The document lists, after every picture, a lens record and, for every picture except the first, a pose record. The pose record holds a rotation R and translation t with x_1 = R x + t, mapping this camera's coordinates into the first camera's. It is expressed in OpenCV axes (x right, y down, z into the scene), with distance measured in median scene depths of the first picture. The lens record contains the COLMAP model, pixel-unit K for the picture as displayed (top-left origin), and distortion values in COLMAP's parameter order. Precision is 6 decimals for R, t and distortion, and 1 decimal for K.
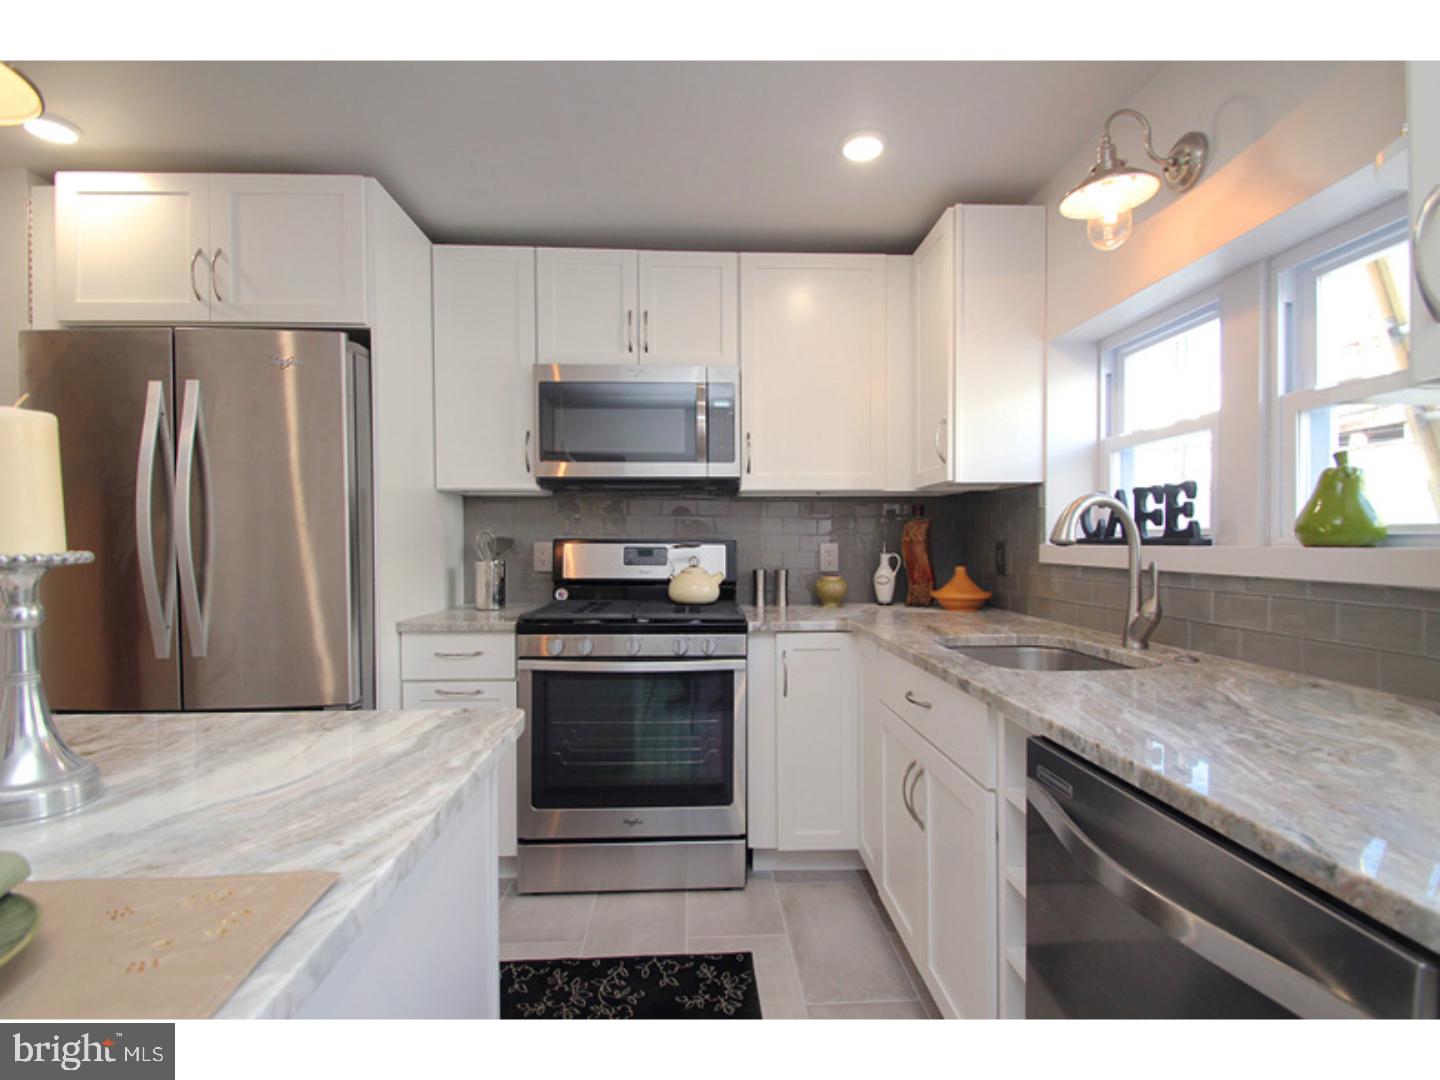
lens RADIAL K [[662.5, 0, 720.0], [0, 662.5, 540.0], [0, 0, 1]] dist [-0.000714, -0.000166]
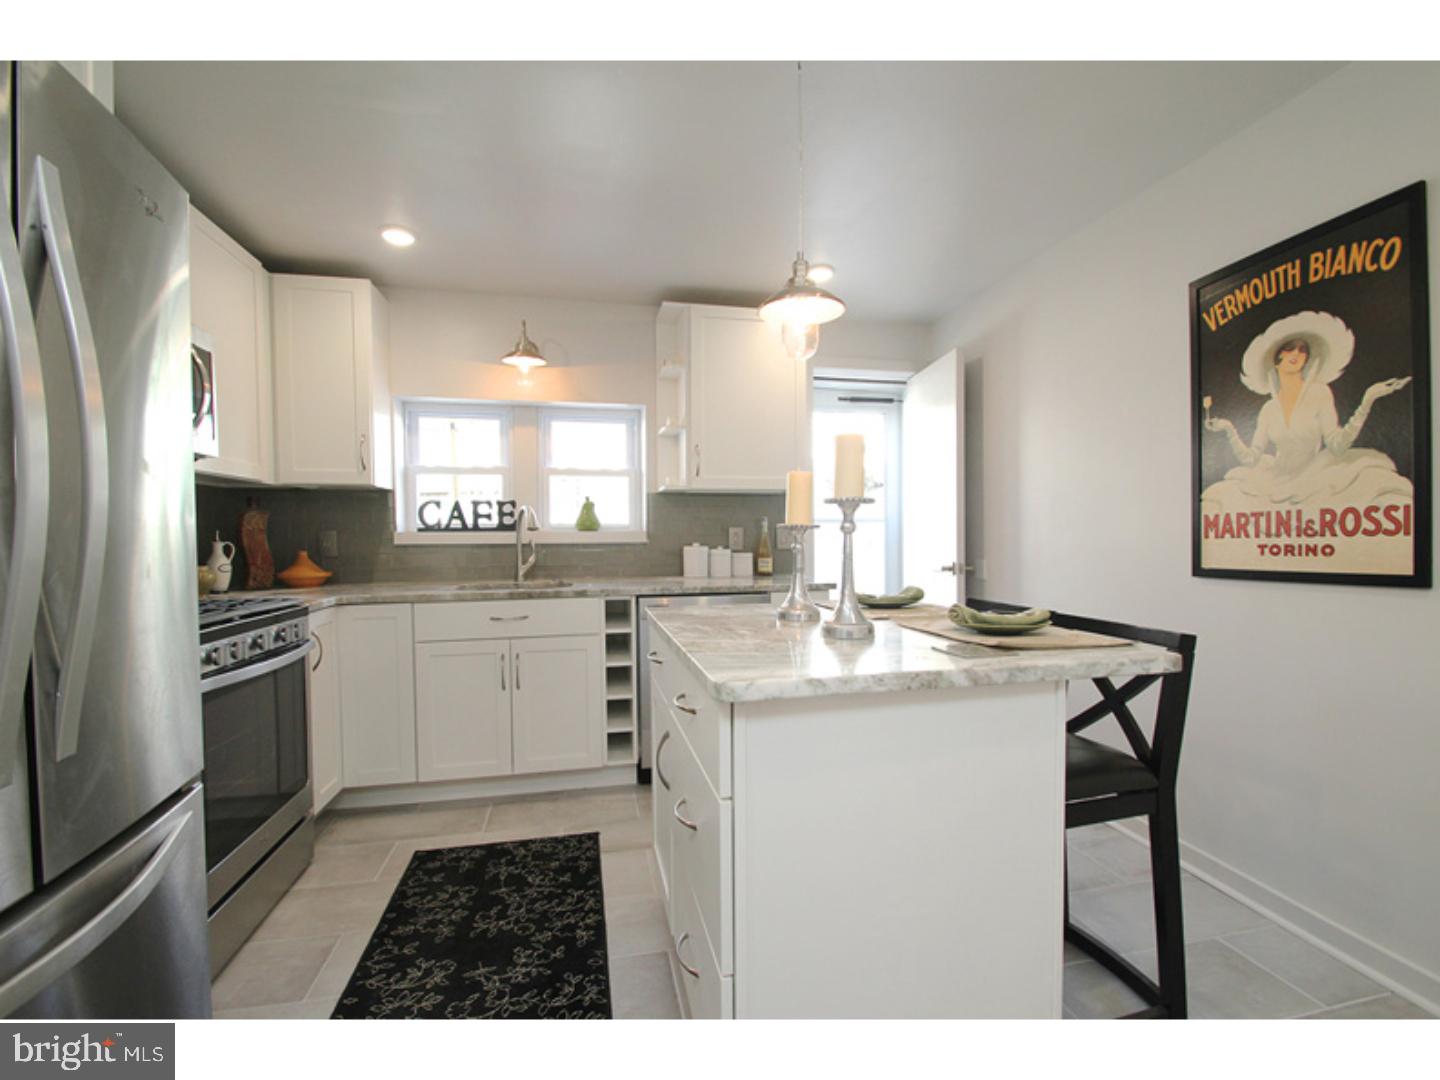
lens RADIAL K [[662.5, 0, 720.0], [0, 662.5, 540.0], [0, 0, 1]] dist [-0.000714, -0.000166]
pose [[-0.155944, -0.004250, 0.987757, -1.290632], [0.004679, 0.999976, 0.005041, 0.024452], [-0.987755, 0.005408, -0.155920, 0.616889]]
